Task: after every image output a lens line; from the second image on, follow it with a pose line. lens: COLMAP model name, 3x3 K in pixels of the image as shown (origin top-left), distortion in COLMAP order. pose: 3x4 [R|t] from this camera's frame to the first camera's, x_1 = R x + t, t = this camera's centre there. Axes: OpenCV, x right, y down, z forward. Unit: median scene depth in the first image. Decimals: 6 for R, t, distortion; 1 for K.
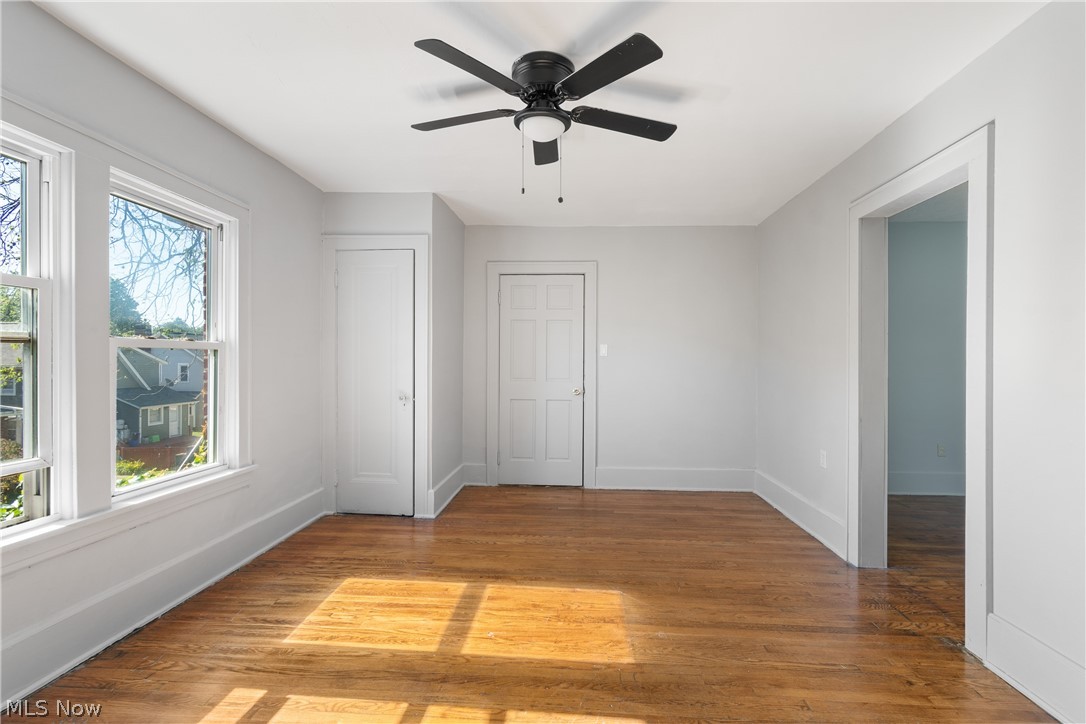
lens RADIAL K [[482.0, 0, 544.8], [0, 482.0, 361.2], [0, 0, 1]] dist [0.000398, -0.000182]
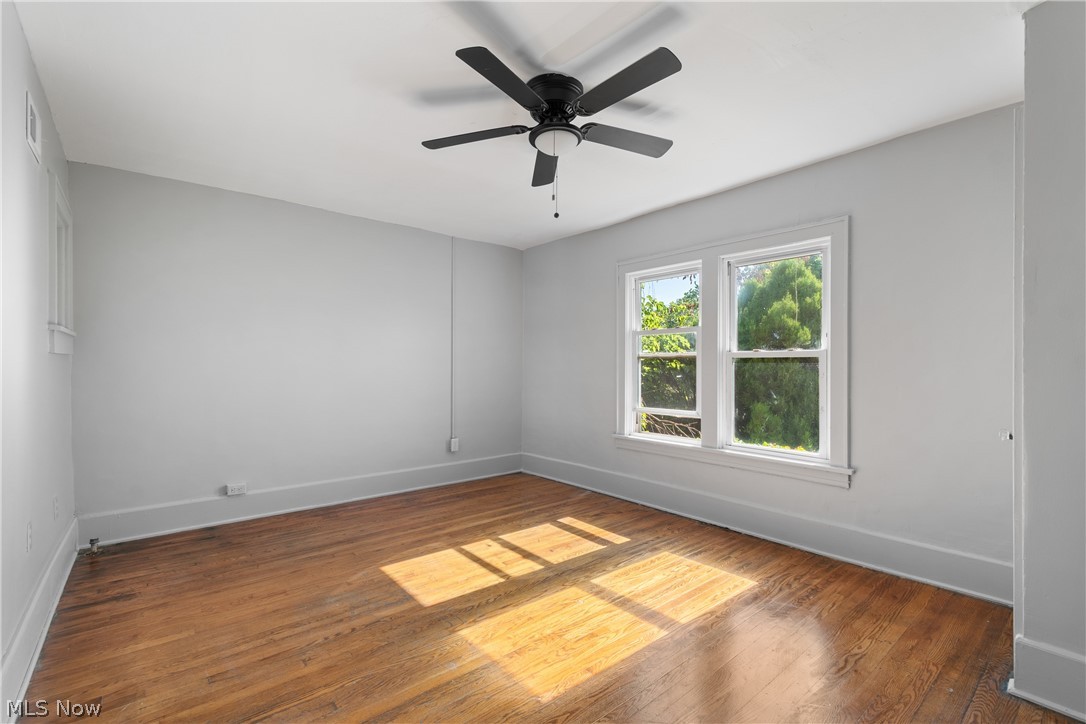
lens RADIAL K [[482.0, 0, 542.7], [0, 482.0, 364.4], [0, 0, 1]] dist [0.000398, -0.000182]
pose [[-0.720933, -0.007789, -0.692961, 0.761843], [-0.008250, 0.999962, -0.002657, 0.012360], [0.692955, 0.003801, -0.720971, 1.800685]]
